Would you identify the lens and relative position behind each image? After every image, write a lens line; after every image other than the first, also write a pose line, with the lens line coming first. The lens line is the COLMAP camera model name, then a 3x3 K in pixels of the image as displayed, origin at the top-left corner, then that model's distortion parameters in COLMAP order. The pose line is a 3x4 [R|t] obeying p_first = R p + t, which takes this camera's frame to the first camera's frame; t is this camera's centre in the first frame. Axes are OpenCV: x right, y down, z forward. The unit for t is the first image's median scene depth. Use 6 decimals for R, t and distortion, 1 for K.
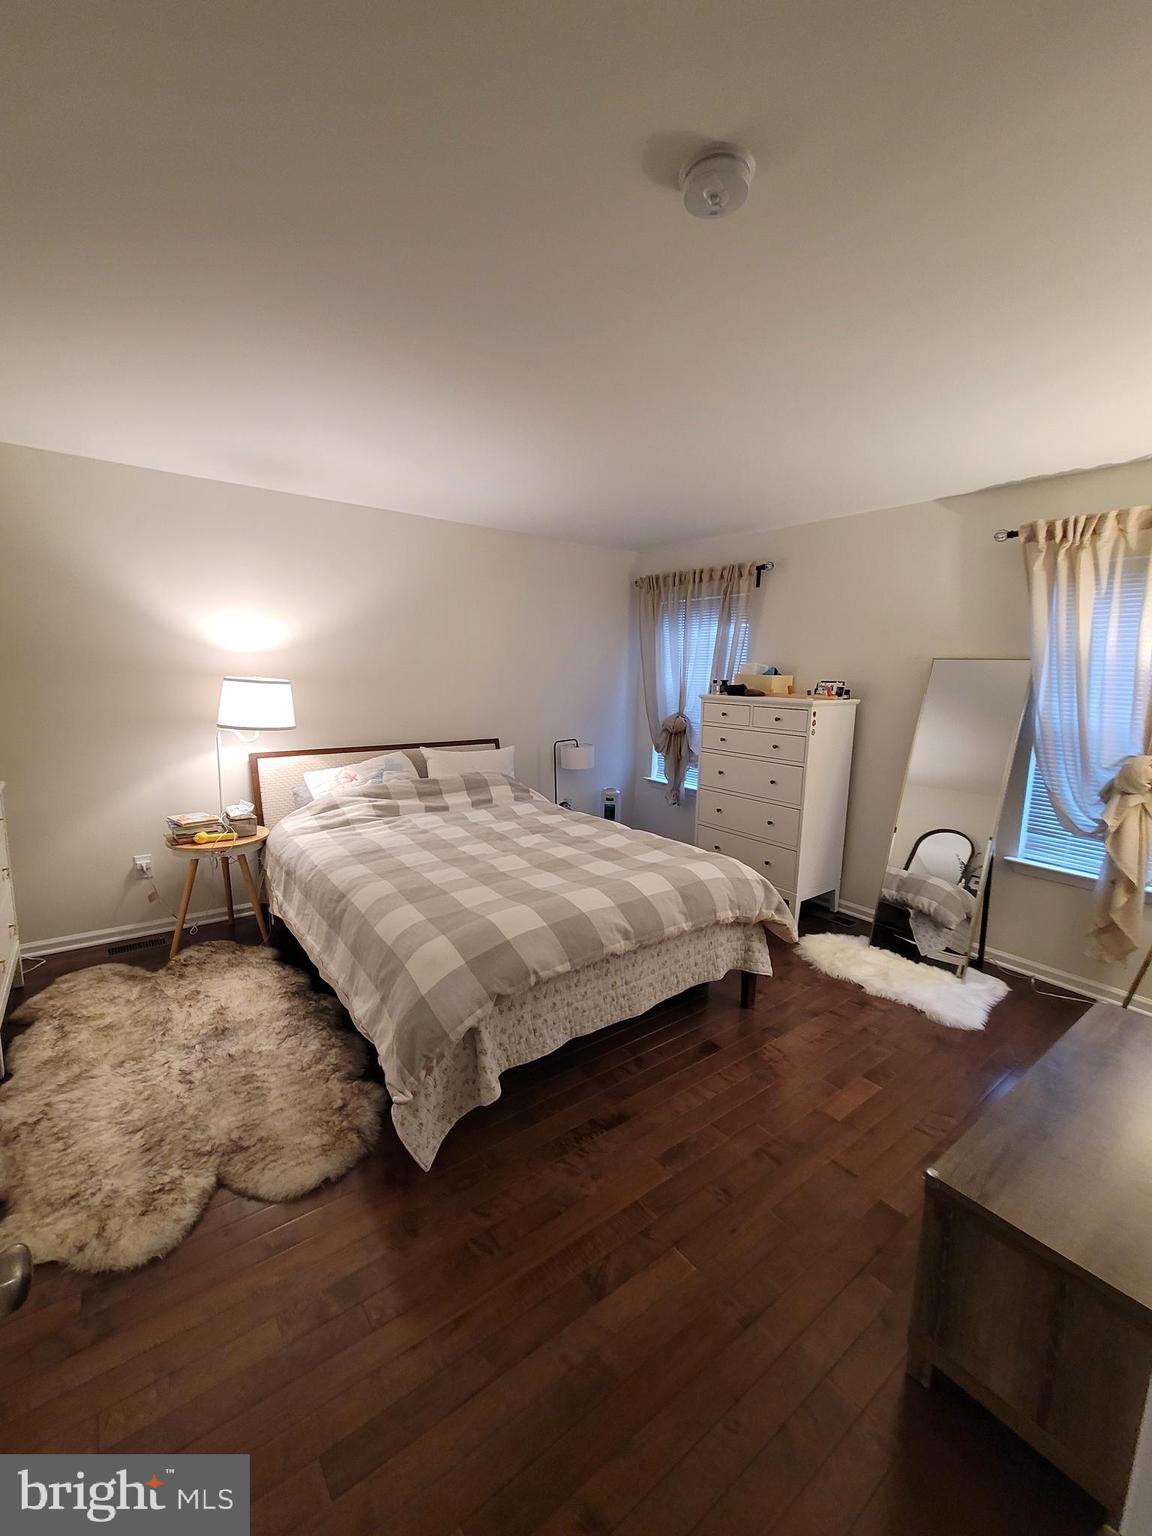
lens RADIAL K [[621.8, 0, 575.0], [0, 621.8, 768.0], [0, 0, 1]] dist [-0.013559, -0.000490]
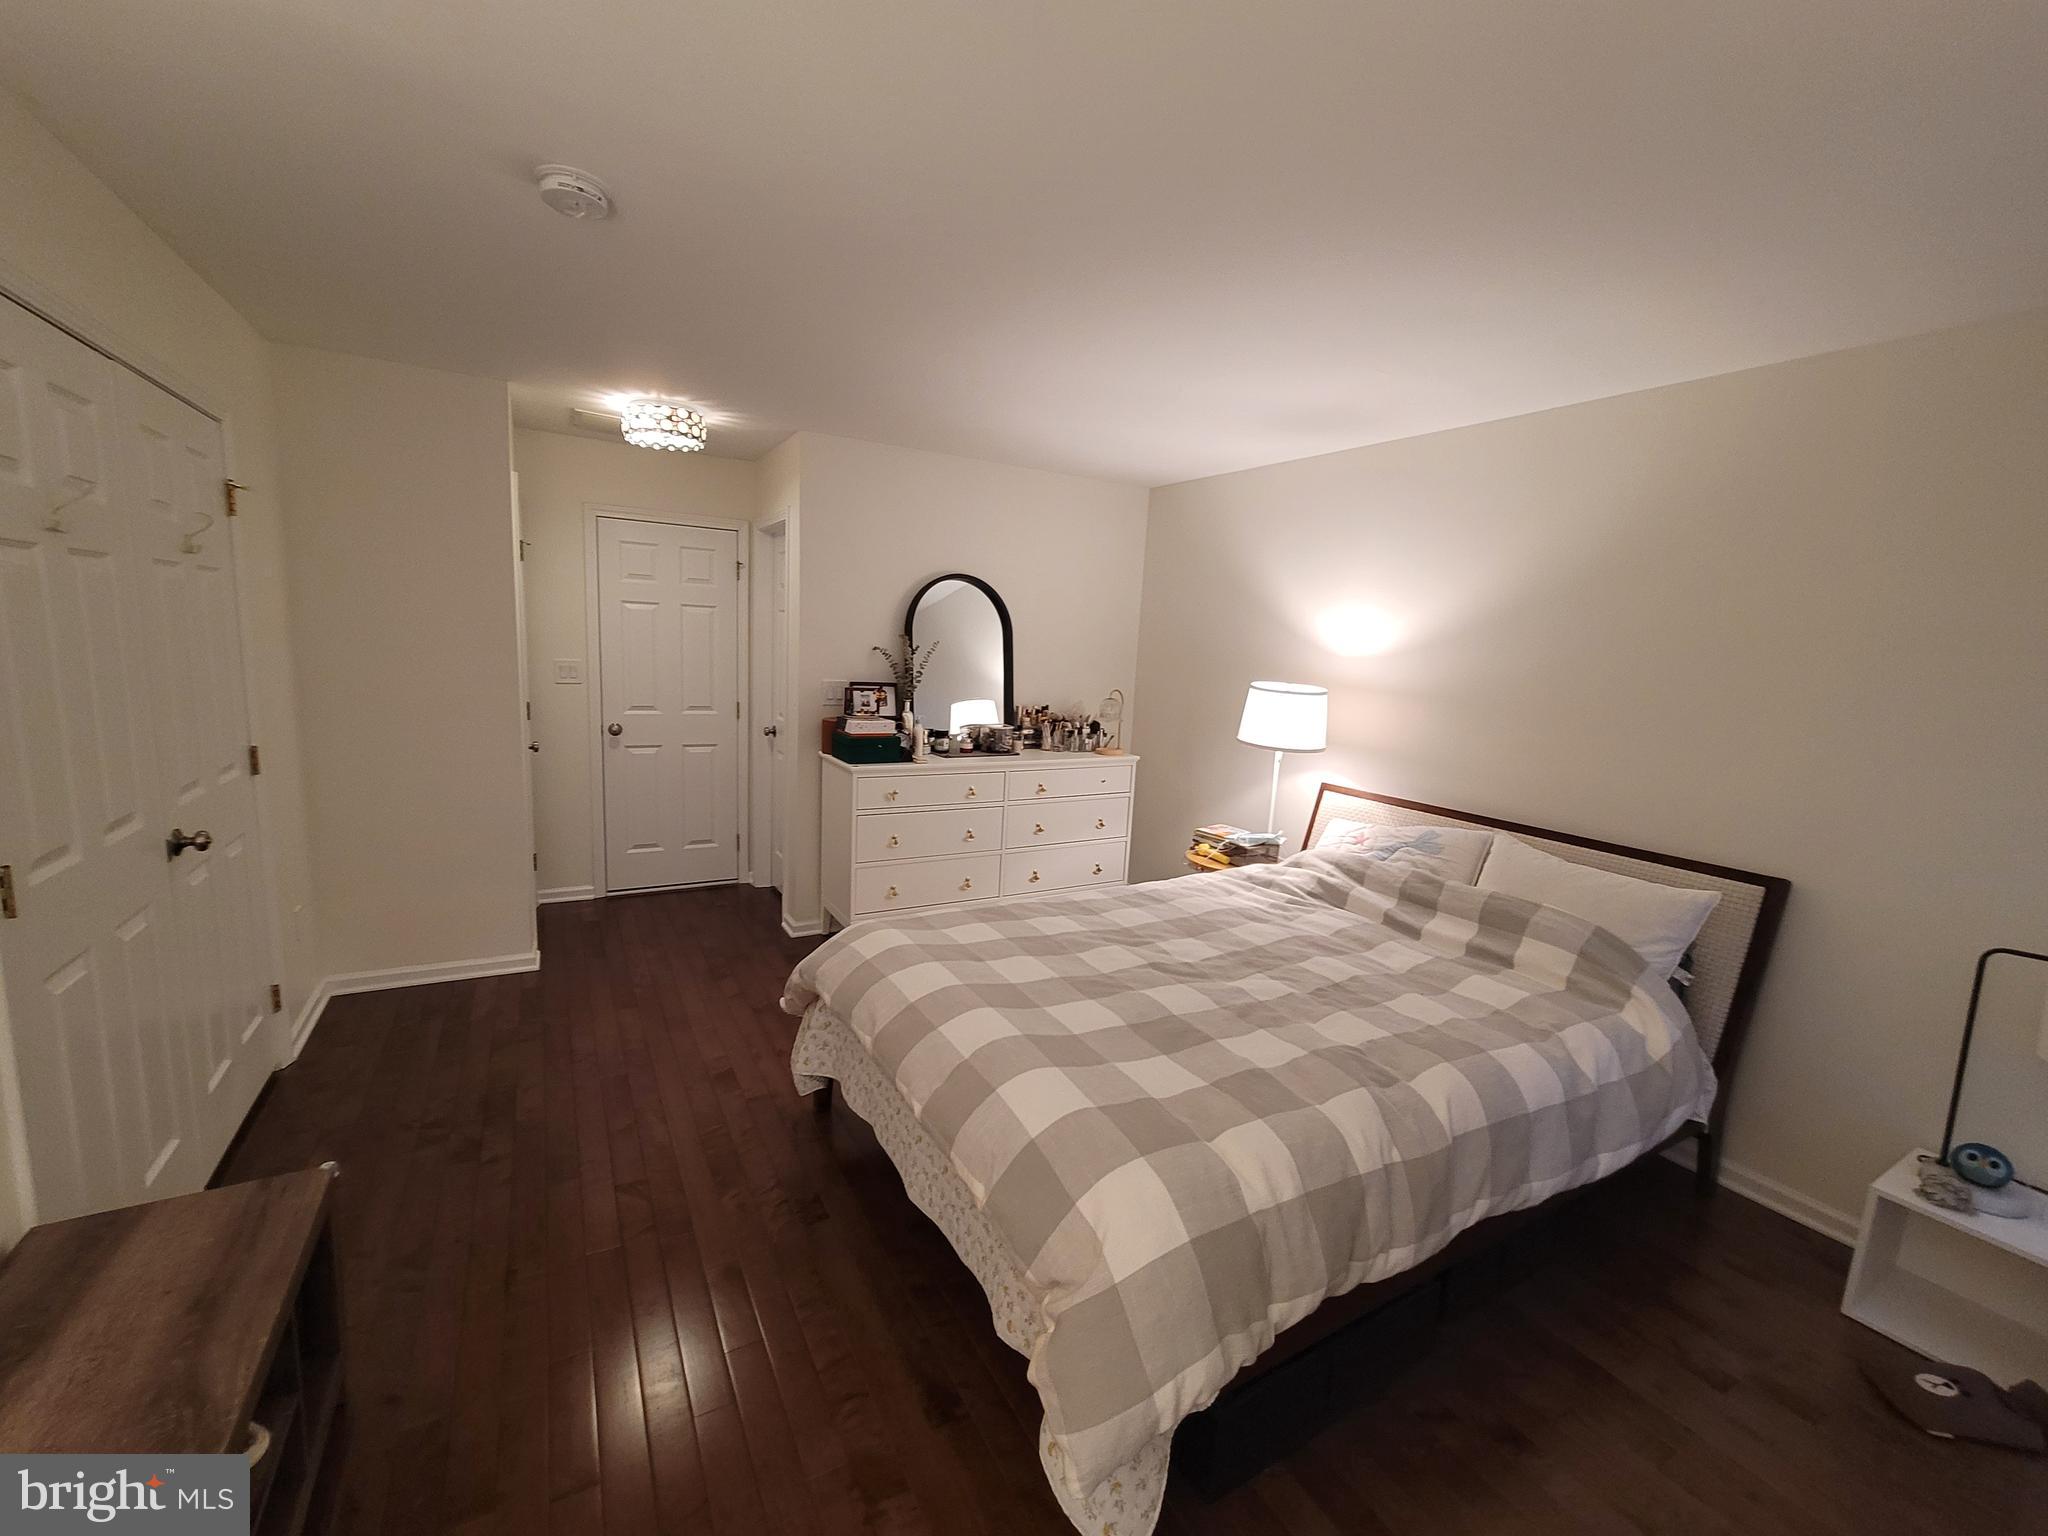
lens RADIAL K [[829.0, 0, 1023.1], [0, 829.0, 767.8], [0, 0, 1]] dist [-0.013559, -0.000490]
pose [[-0.116198, 0.123717, -0.985491, 0.643551], [-0.210948, 0.966501, 0.146206, -0.131525], [0.970566, 0.224876, -0.086207, 0.808059]]
